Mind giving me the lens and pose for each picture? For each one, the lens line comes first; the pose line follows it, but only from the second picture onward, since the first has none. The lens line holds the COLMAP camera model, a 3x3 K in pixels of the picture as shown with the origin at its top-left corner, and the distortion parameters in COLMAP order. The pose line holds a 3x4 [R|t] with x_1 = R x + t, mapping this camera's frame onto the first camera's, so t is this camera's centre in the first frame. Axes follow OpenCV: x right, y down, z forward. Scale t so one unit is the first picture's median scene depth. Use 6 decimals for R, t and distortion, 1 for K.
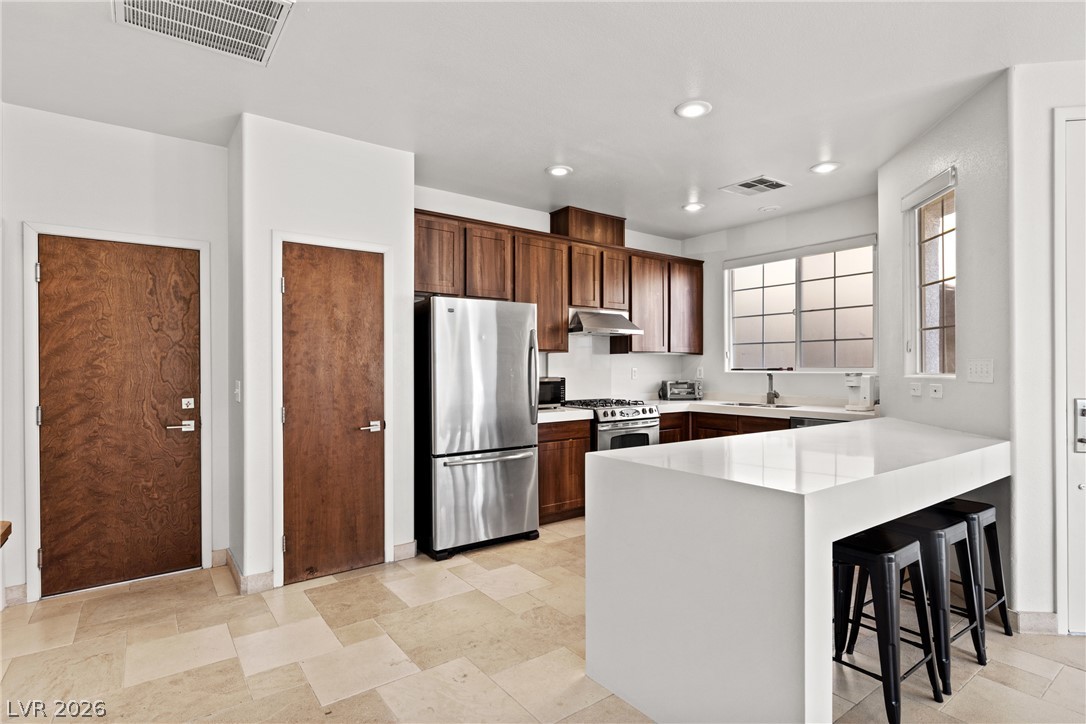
lens RADIAL K [[546.5, 0, 539.1], [0, 546.5, 364.2], [0, 0, 1]] dist [-0.000976, -0.000637]
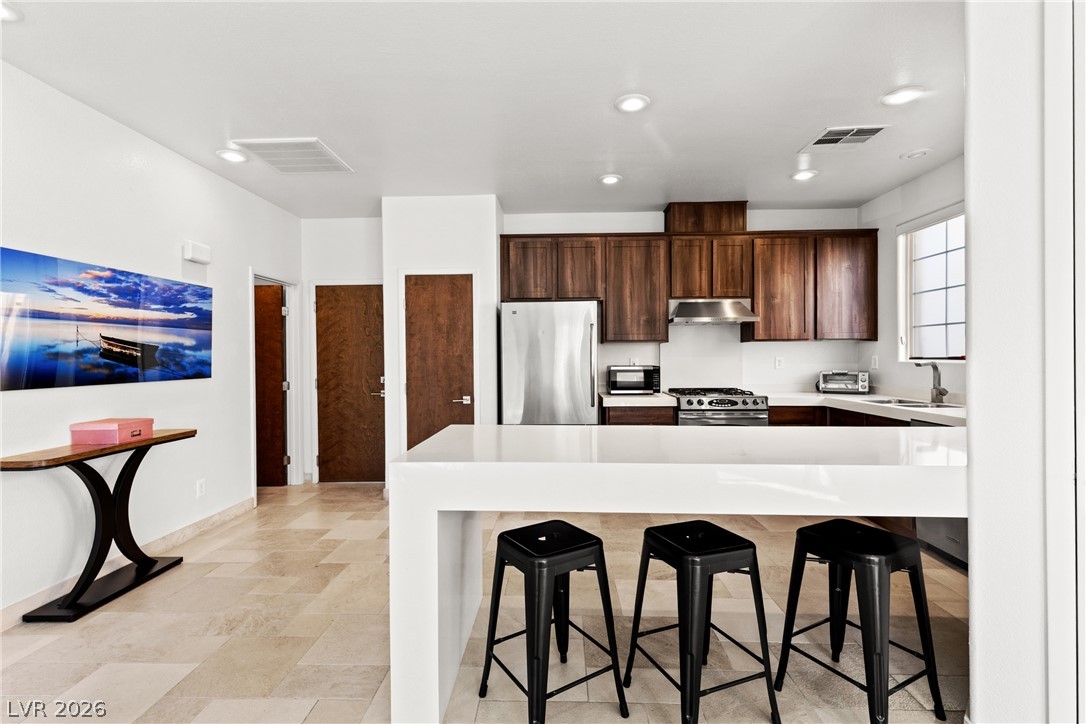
lens RADIAL K [[484.6, 0, 537.1], [0, 484.6, 356.5], [0, 0, 1]] dist [0.004895, -0.000342]
pose [[0.780989, -0.002941, -0.624538, 0.535323], [0.007742, 0.999958, 0.004972, -0.001027], [0.624497, -0.008719, 0.780978, 0.136765]]
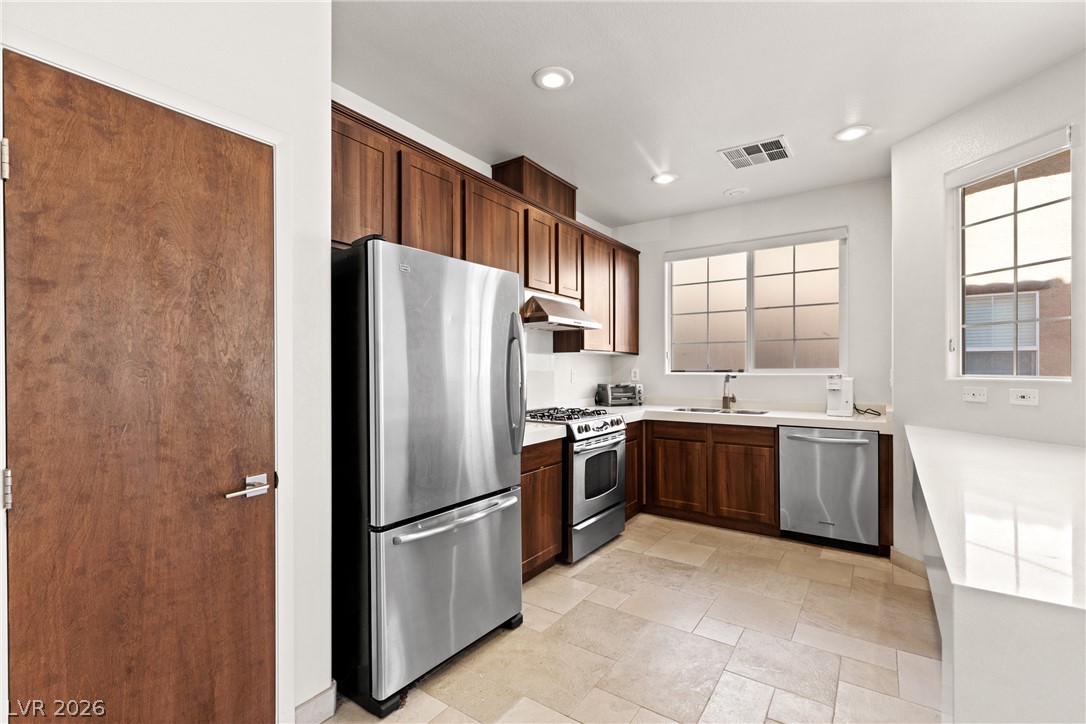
lens RADIAL K [[484.6, 0, 540.7], [0, 484.6, 368.5], [0, 0, 1]] dist [0.004895, -0.000342]
pose [[0.945361, 0.000311, 0.326026, -0.175252], [-0.001977, 0.999987, 0.004777, 0.002849], [-0.326020, -0.005160, 0.945349, 0.434558]]
